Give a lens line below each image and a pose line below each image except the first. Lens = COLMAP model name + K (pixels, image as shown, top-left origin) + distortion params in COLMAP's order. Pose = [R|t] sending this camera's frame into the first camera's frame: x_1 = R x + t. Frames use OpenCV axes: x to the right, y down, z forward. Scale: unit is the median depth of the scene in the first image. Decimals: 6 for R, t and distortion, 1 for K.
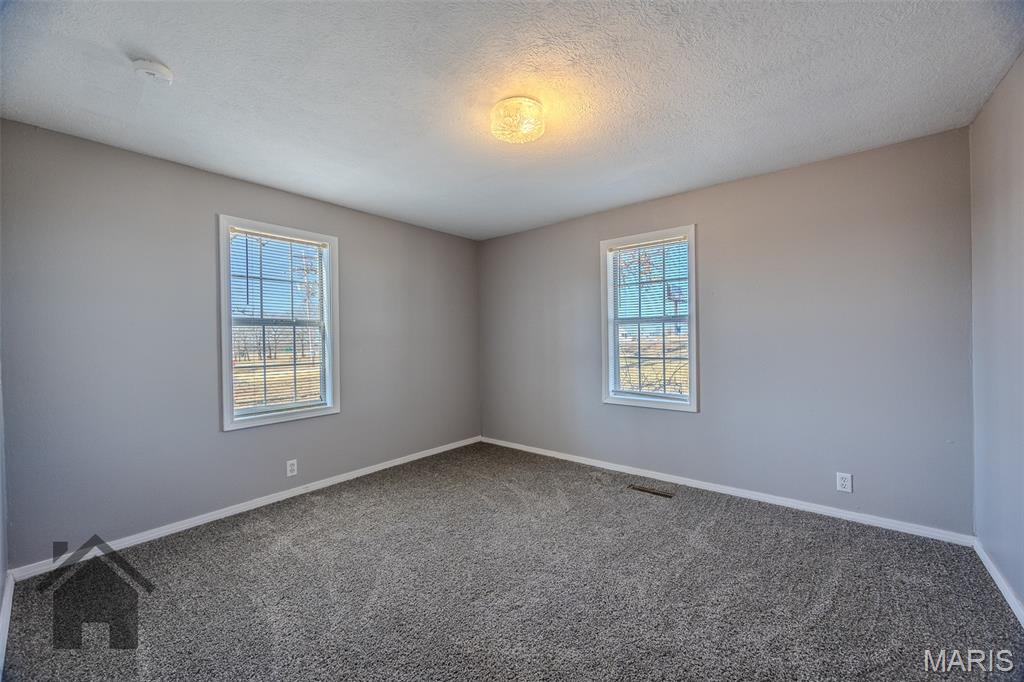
lens RADIAL K [[391.0, 0, 516.8], [0, 391.0, 339.2], [0, 0, 1]] dist [-0.005007, 0.000109]
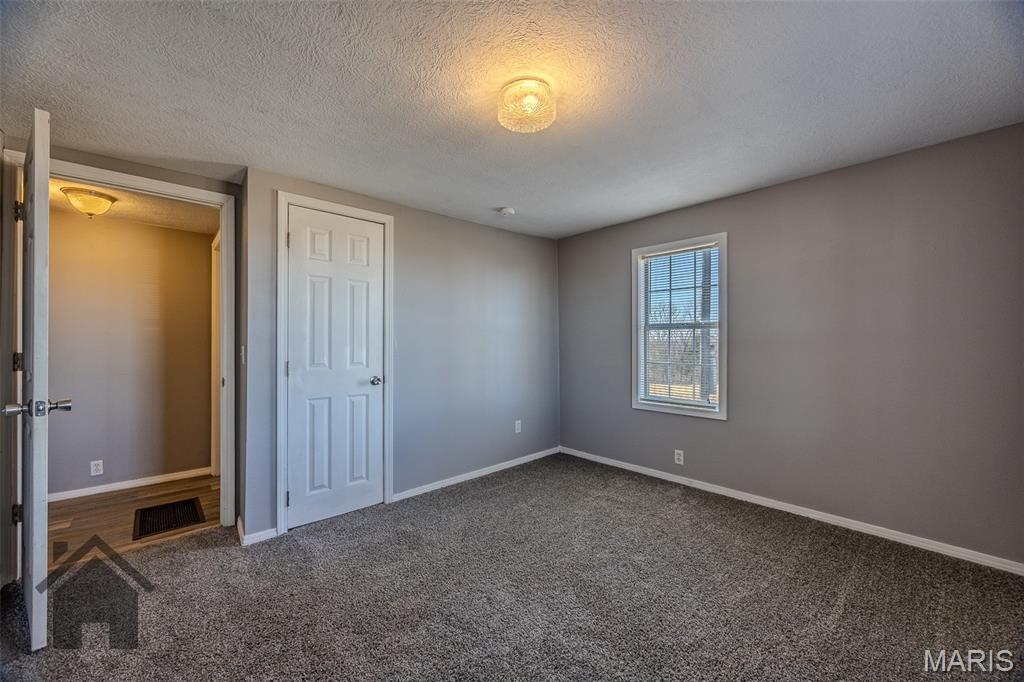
lens RADIAL K [[391.0, 0, 517.7], [0, 391.0, 340.0], [0, 0, 1]] dist [-0.005007, 0.000109]
pose [[-0.141905, 0.006507, -0.989859, 0.560061], [-0.002229, 0.999974, 0.006893, -0.009026], [0.989878, 0.003184, -0.141887, 0.672573]]
